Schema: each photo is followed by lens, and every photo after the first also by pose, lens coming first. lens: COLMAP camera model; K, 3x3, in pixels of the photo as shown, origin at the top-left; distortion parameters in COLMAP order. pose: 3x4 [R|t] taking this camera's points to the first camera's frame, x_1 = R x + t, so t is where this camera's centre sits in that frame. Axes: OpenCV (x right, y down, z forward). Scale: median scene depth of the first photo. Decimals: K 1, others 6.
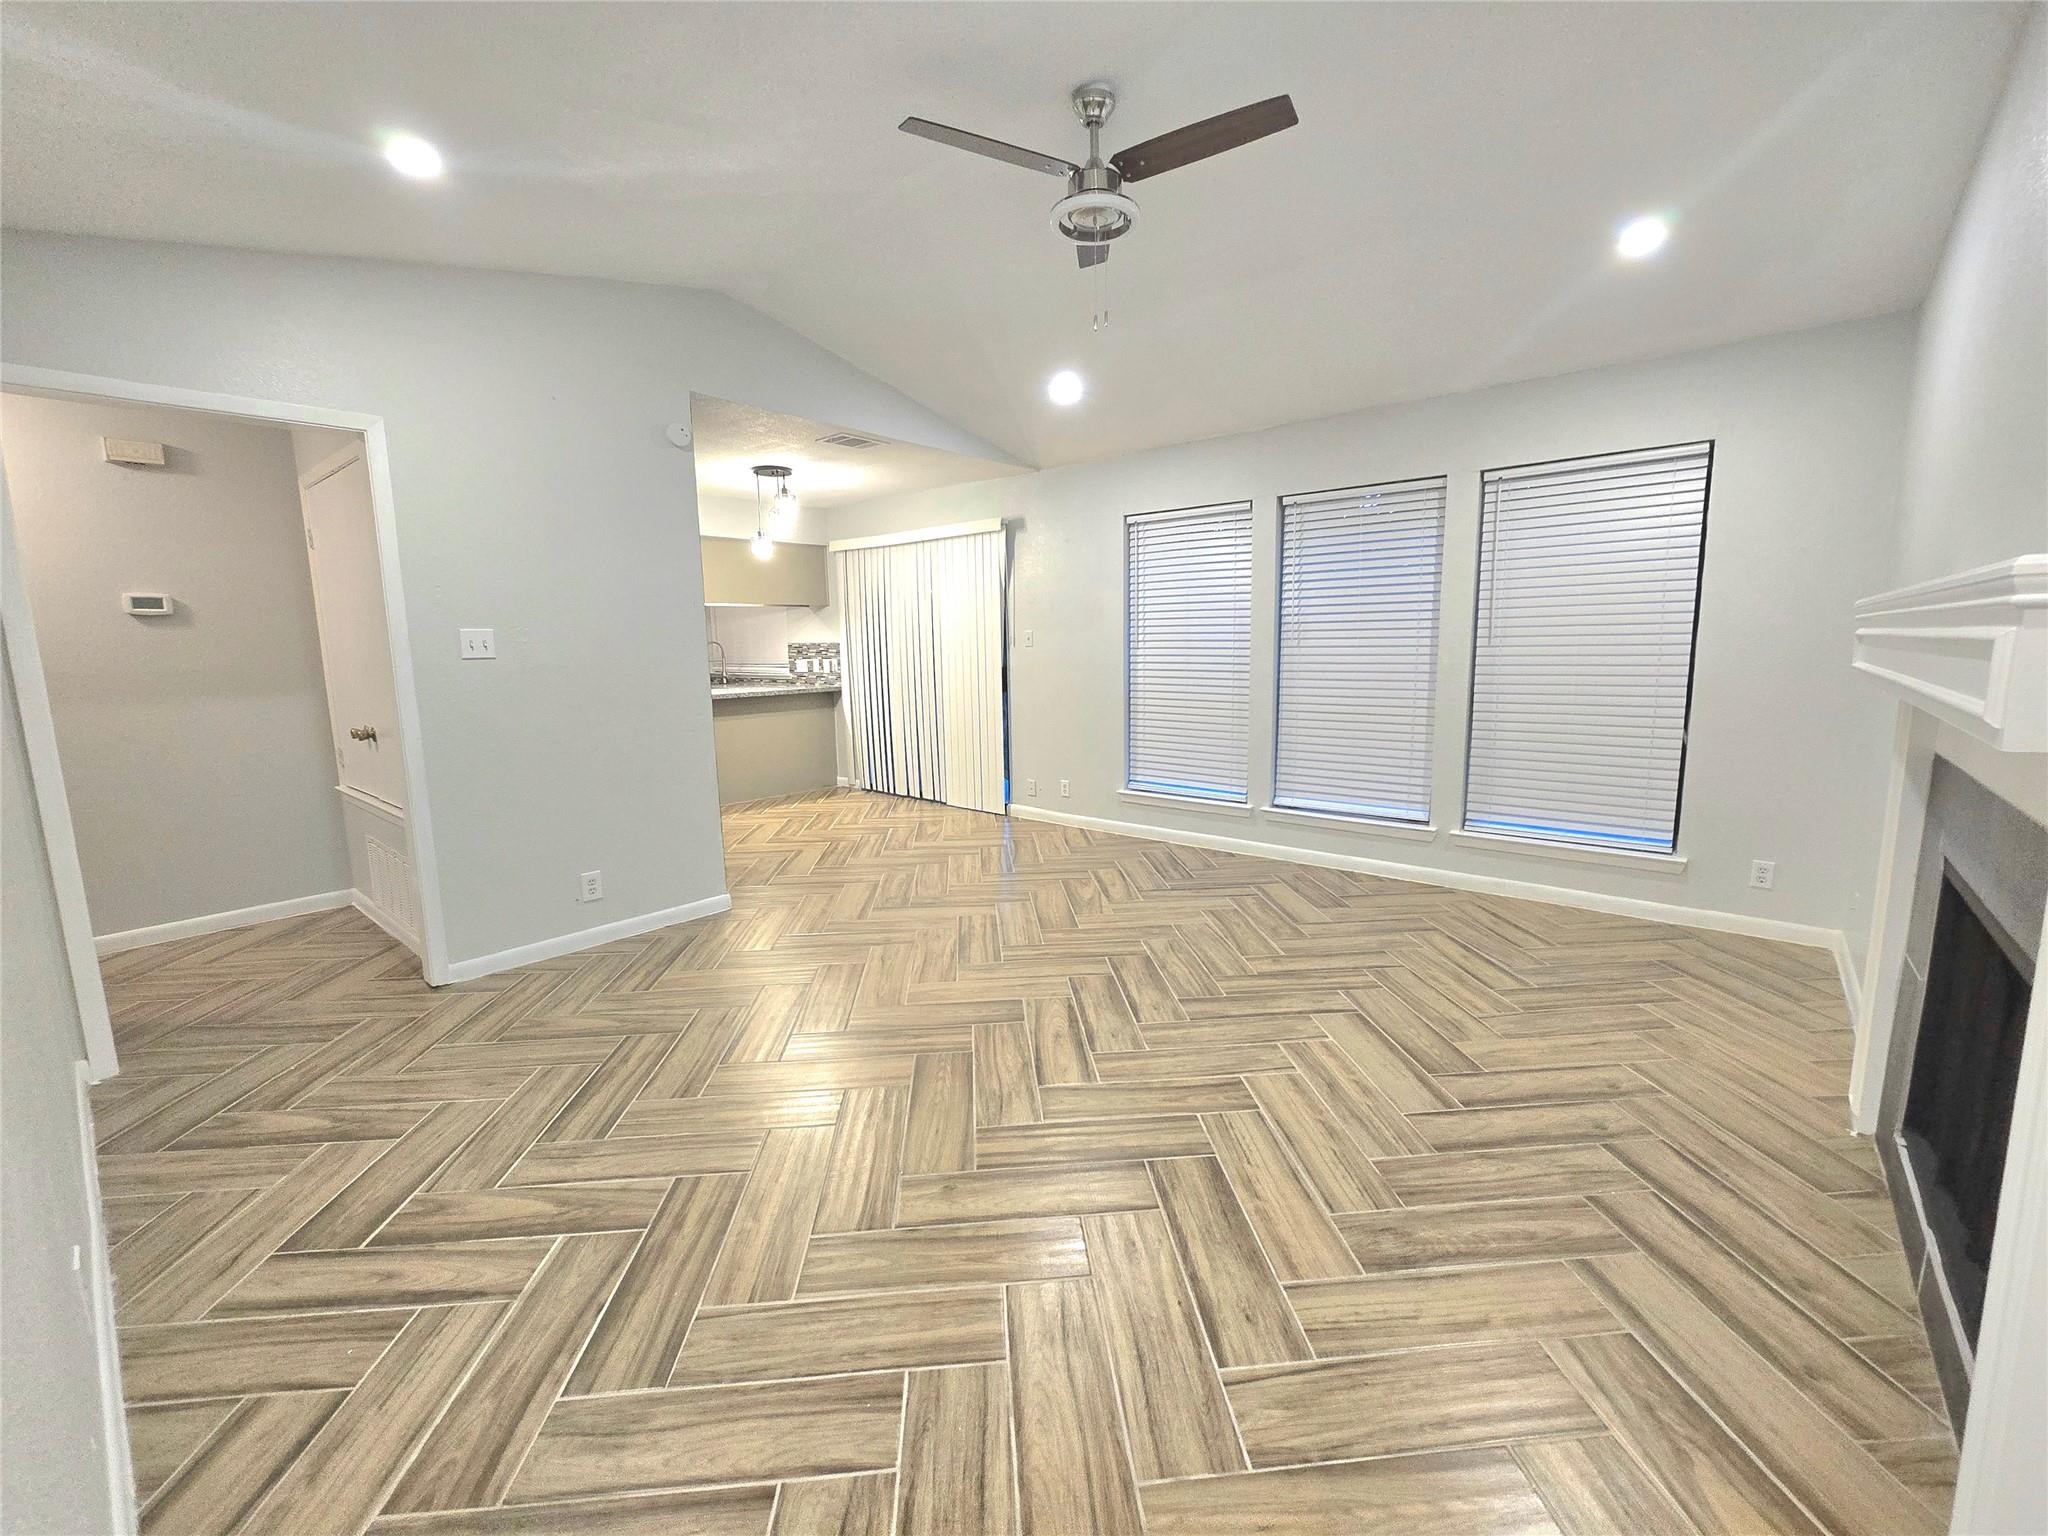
lens RADIAL K [[820.9, 0, 1019.9], [0, 820.9, 759.6], [0, 0, 1]] dist [-0.001143, -0.000644]
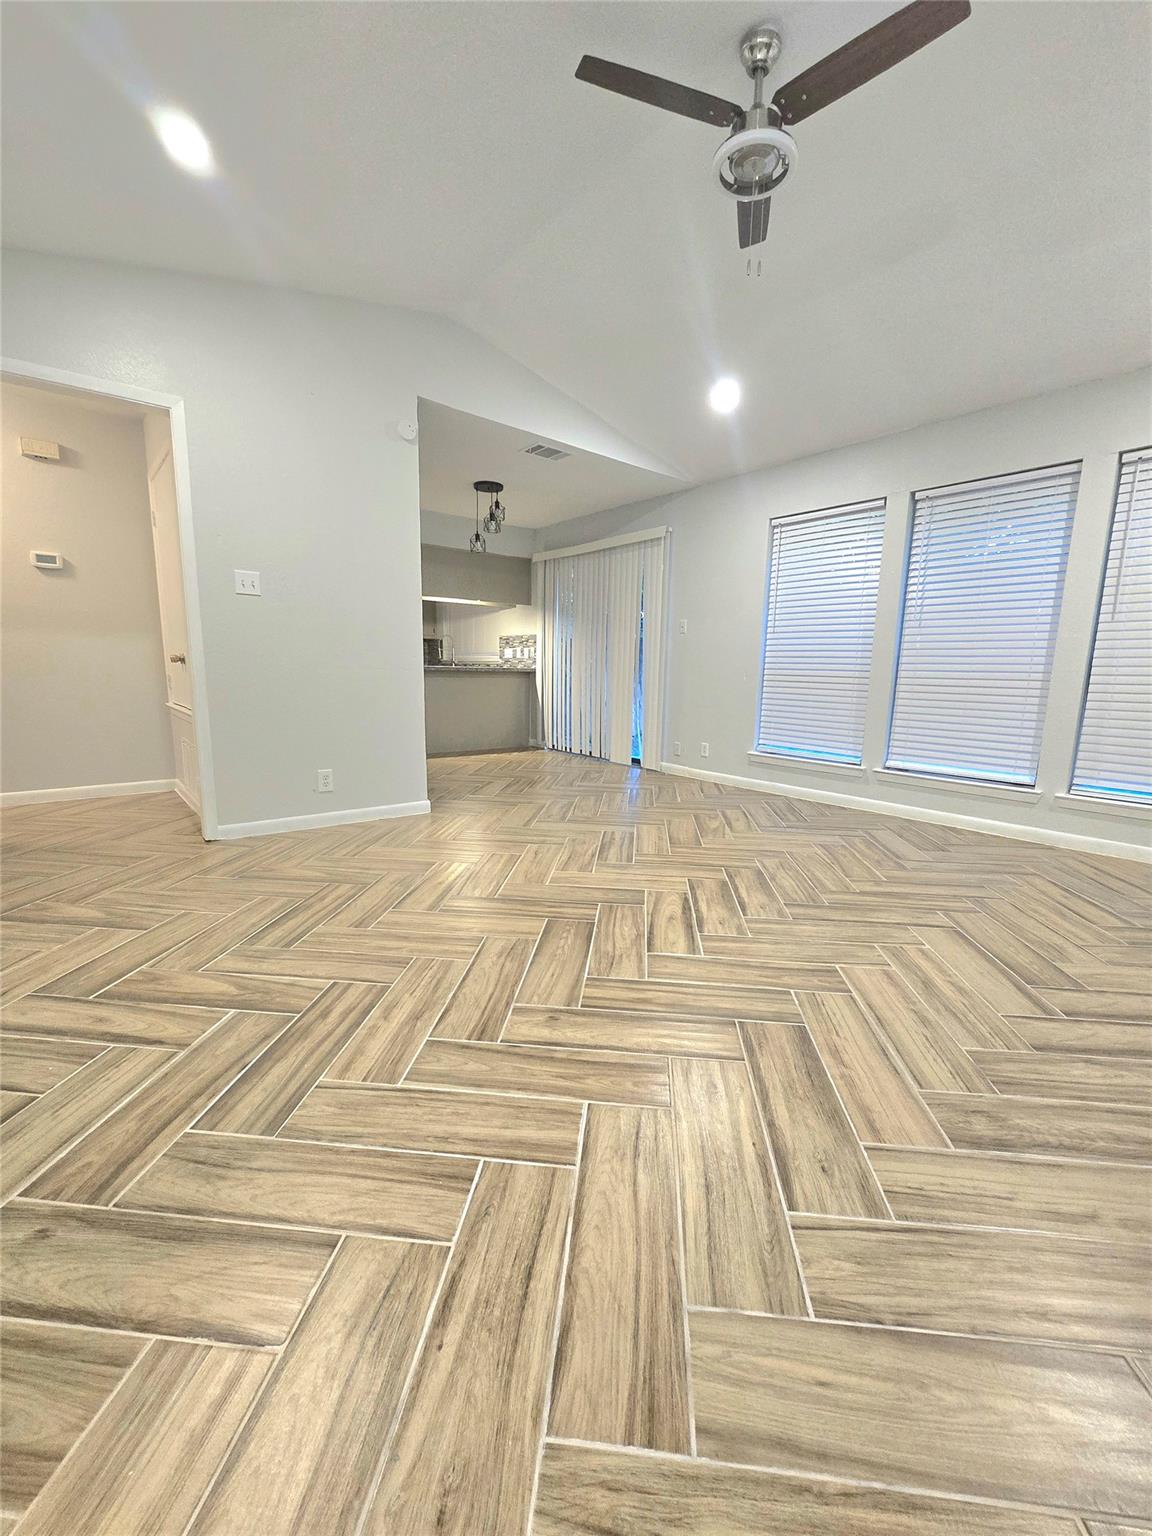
lens RADIAL K [[615.7, 0, 574.9], [0, 615.7, 774.2], [0, 0, 1]] dist [-0.001143, -0.000644]
pose [[0.983984, 0.067385, -0.165031, 0.047300], [-0.062516, 0.997447, 0.034525, 0.128372], [0.166936, -0.023655, 0.985684, 0.148555]]
